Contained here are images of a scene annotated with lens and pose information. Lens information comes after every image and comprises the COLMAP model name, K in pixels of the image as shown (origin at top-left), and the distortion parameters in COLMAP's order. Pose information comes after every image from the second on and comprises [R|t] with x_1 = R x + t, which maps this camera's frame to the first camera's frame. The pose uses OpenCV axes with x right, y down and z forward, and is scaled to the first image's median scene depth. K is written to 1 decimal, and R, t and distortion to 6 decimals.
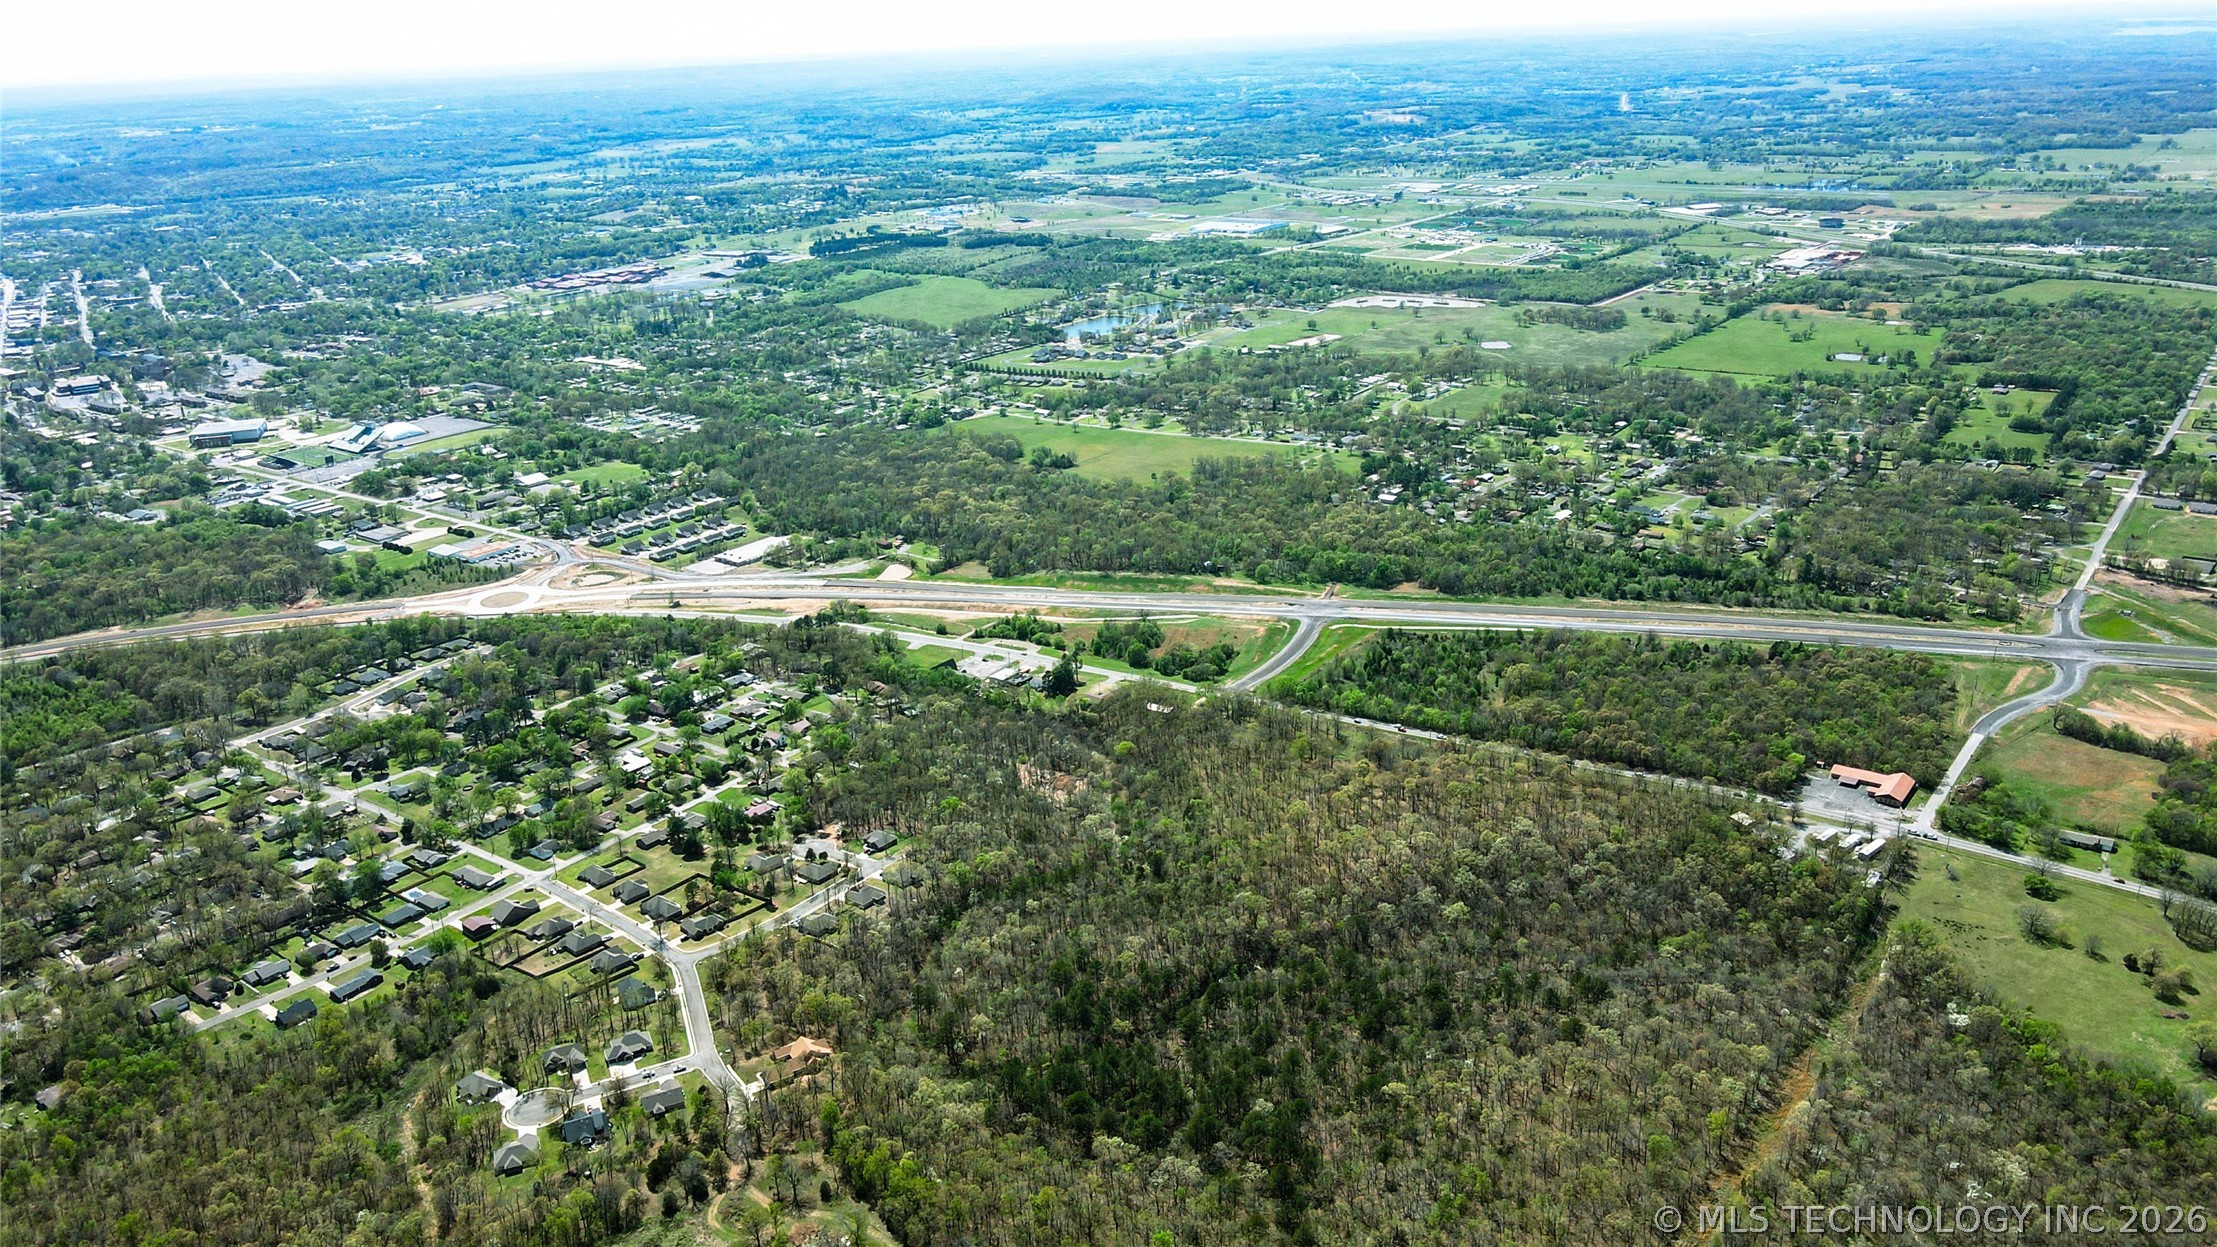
lens RADIAL K [[1652.6, 0, 1107.0], [0, 1652.6, 592.7], [0, 0, 1]] dist [-0.013486, 0.053094]
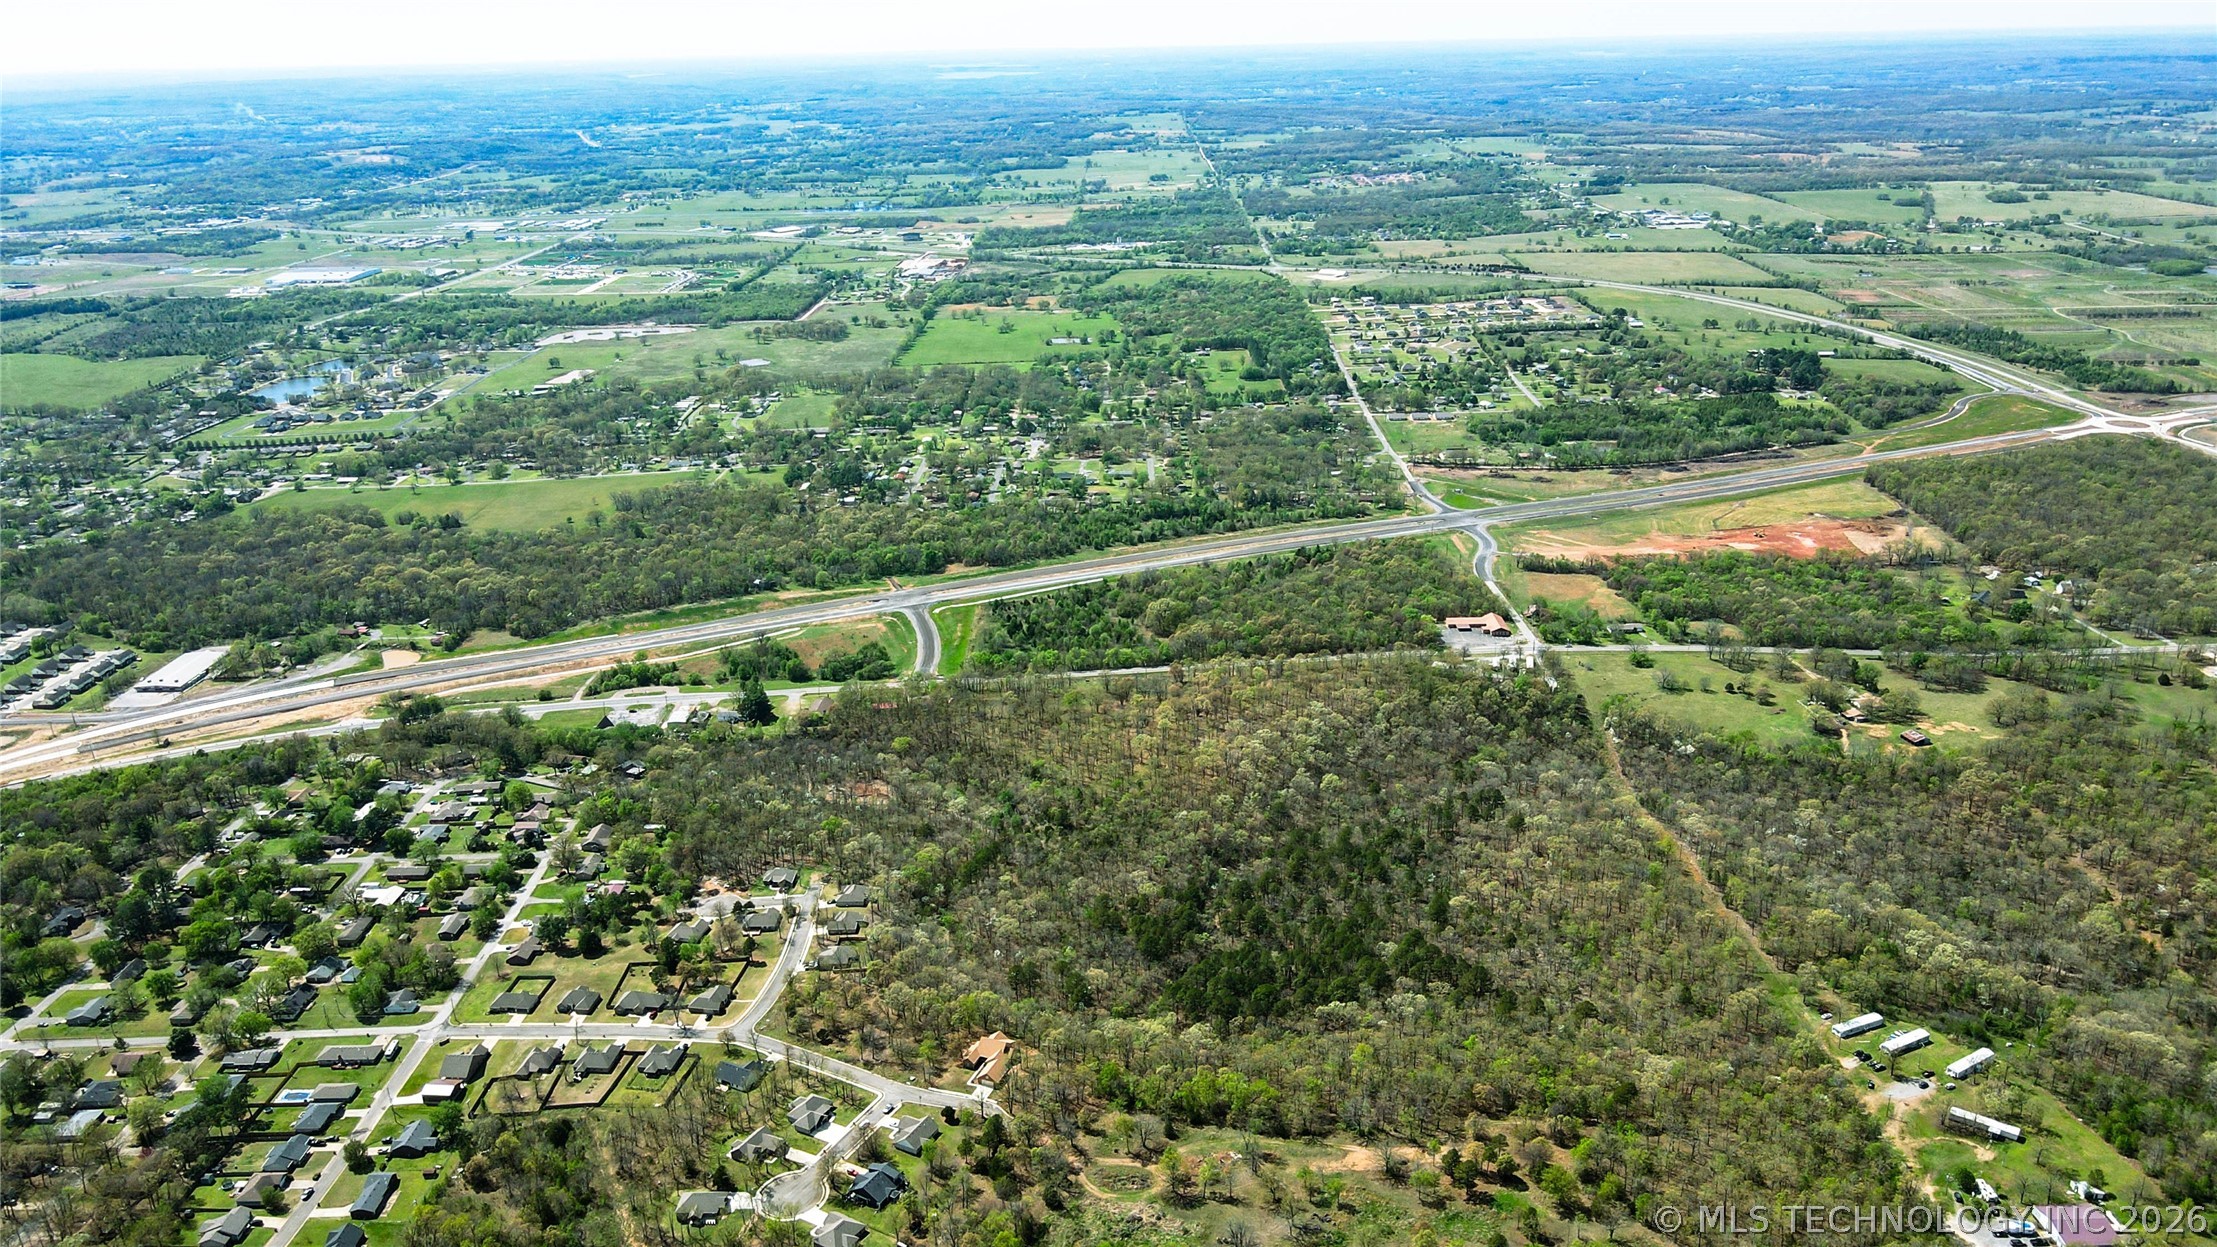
lens RADIAL K [[1652.6, 0, 1107.0], [0, 1652.6, 592.7], [0, 0, 1]] dist [-0.013486, 0.053094]
pose [[0.801641, -0.175111, 0.571584, -0.361936], [0.188057, 0.981463, 0.036935, -0.009067], [-0.567456, 0.077881, 0.819712, 0.067250]]
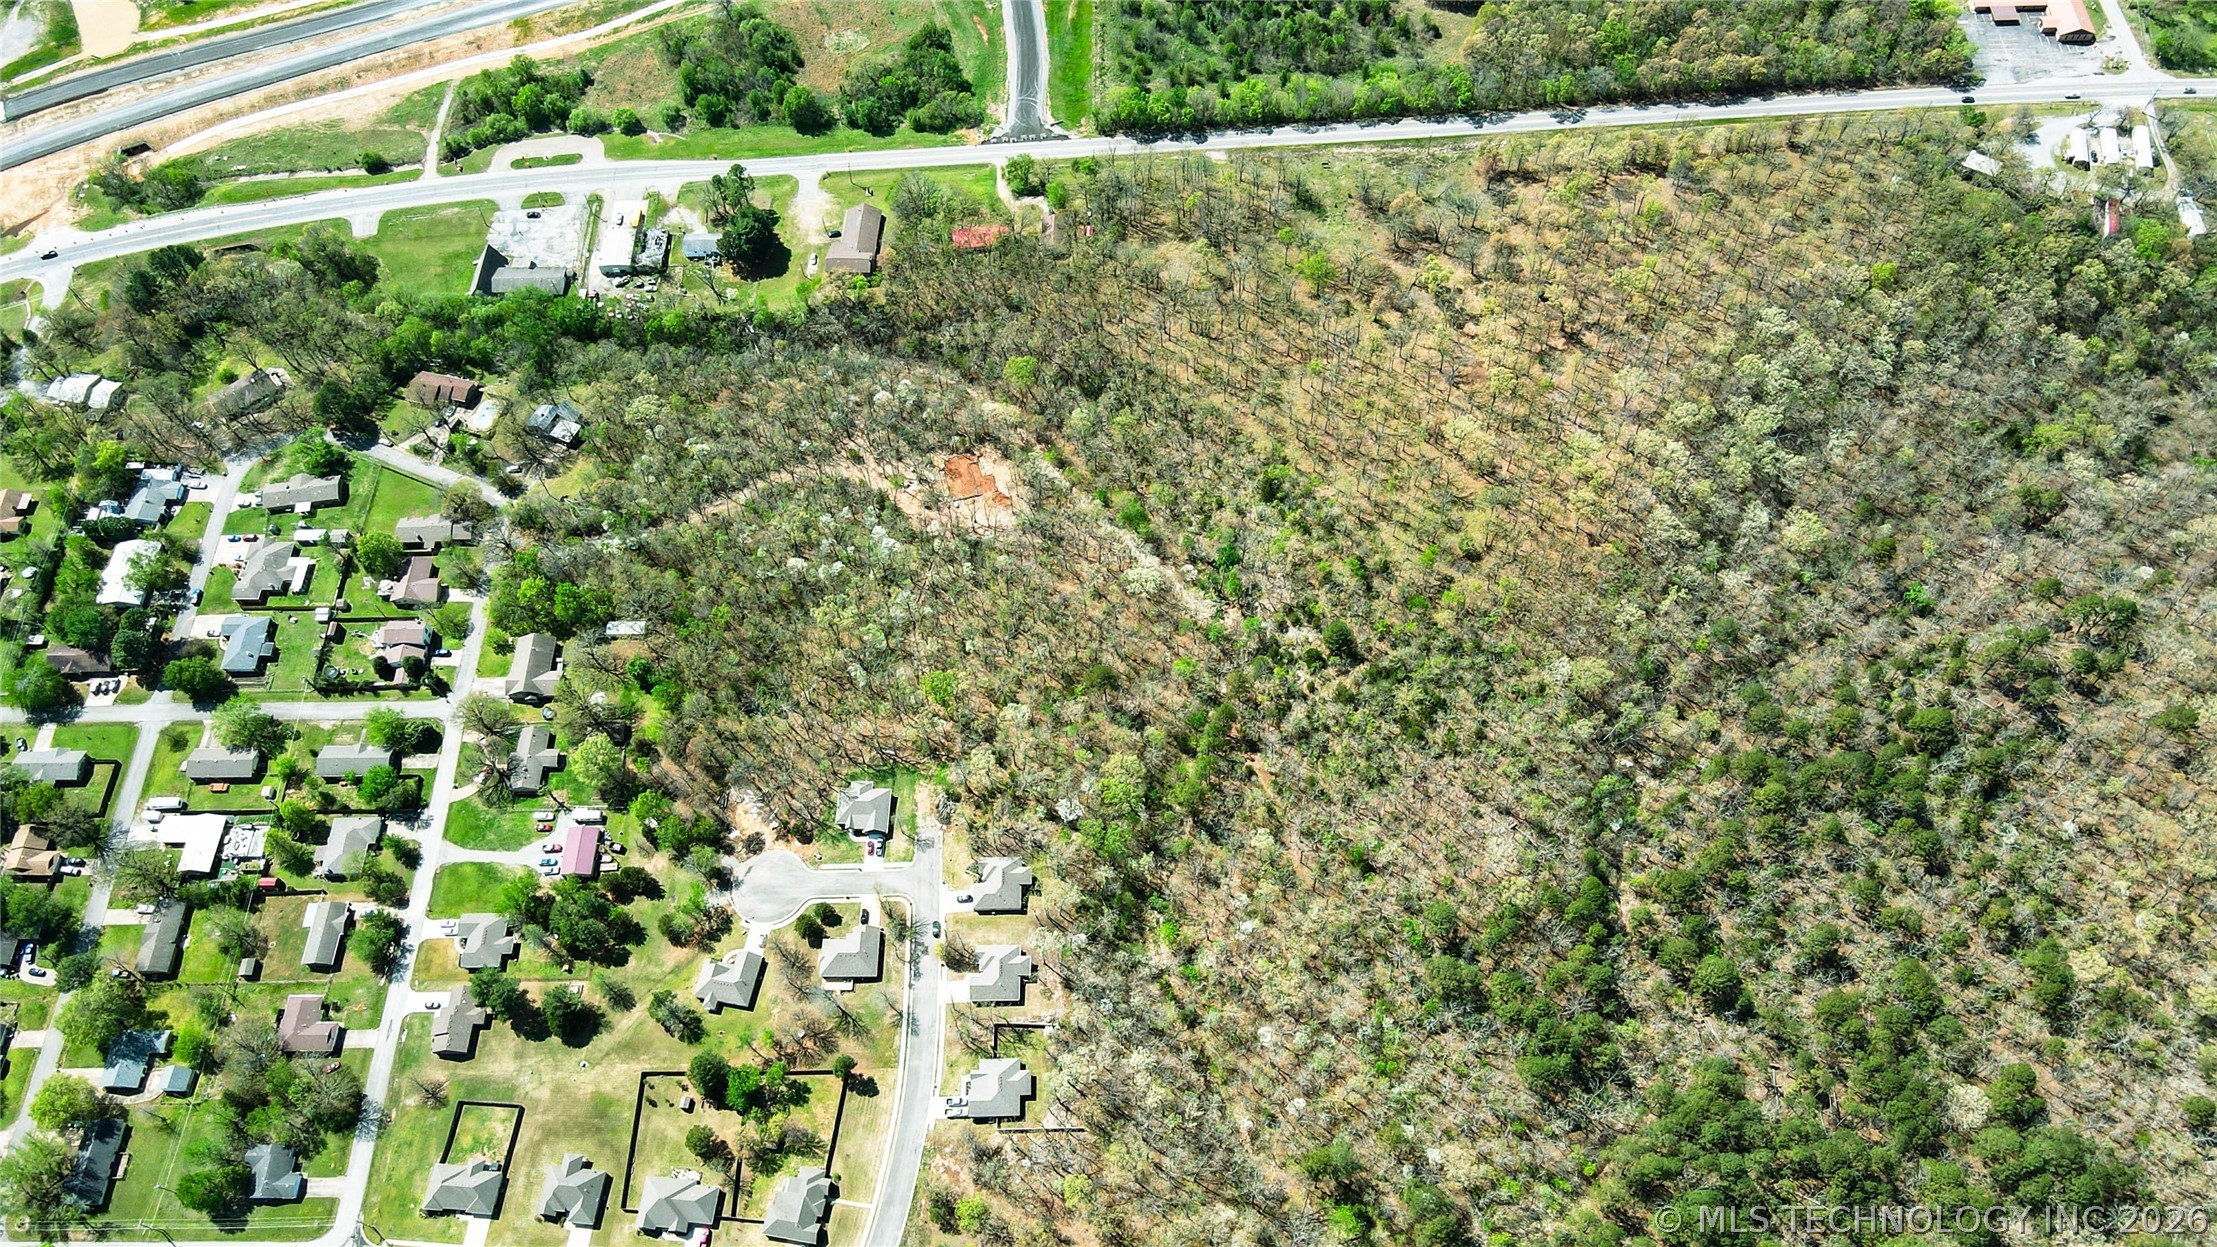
lens RADIAL K [[1643.7, 0, 1108.5], [0, 1643.7, 623.5], [0, 0, 1]] dist [-0.002993, 0.027661]
pose [[0.798019, -0.515967, 0.311357, -0.152164], [0.198086, 0.712540, 0.673089, -0.180280], [-0.569146, -0.475462, 0.670826, 0.438985]]
